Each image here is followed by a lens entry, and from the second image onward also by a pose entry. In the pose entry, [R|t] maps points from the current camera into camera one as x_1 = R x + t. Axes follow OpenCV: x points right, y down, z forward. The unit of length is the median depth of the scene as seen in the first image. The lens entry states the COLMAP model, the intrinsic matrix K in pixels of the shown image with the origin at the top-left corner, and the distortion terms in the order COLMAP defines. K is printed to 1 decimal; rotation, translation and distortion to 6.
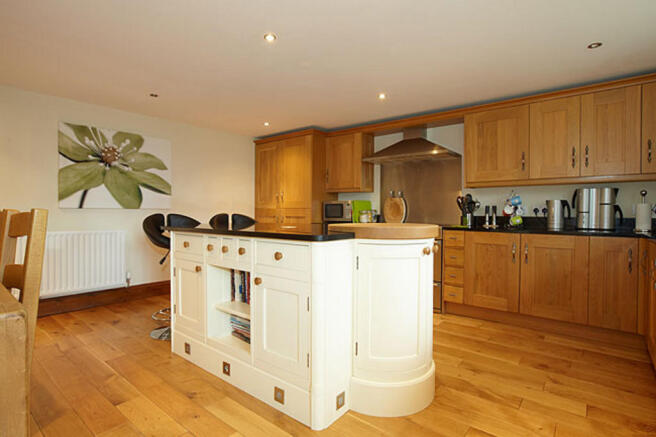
lens RADIAL K [[339.2, 0, 327.1], [0, 339.2, 219.3], [0, 0, 1]] dist [-0.032224, 0.005498]
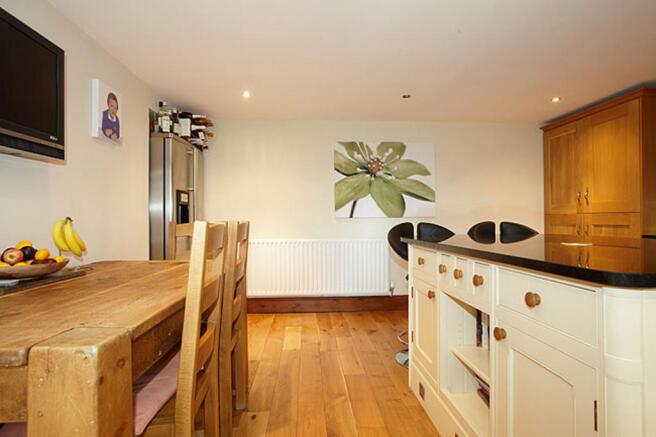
lens RADIAL K [[339.2, 0, 321.7], [0, 339.2, 214.3], [0, 0, 1]] dist [-0.032224, 0.005498]
pose [[0.670044, -0.021055, -0.742022, 0.017663], [-0.005332, 0.999435, -0.033174, -0.006451], [0.742302, 0.026185, 0.669554, 0.182195]]
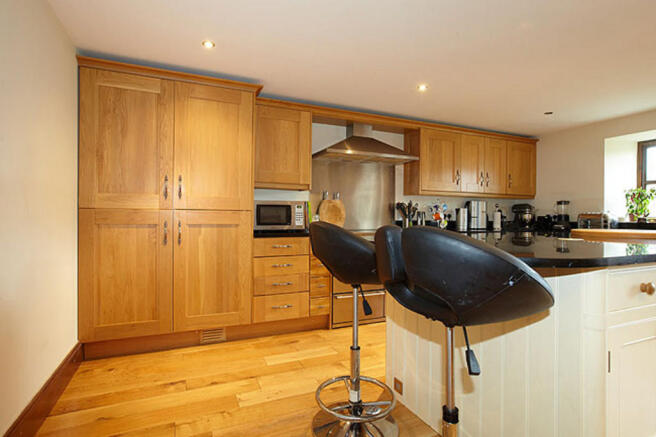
lens RADIAL K [[339.2, 0, 327.8], [0, 339.2, 218.1], [0, 0, 1]] dist [-0.032224, 0.005498]
pose [[0.445520, -0.009043, 0.895226, -0.735609], [0.010144, 0.999936, 0.005053, -0.028136], [-0.895215, 0.006830, 0.445583, 0.813483]]
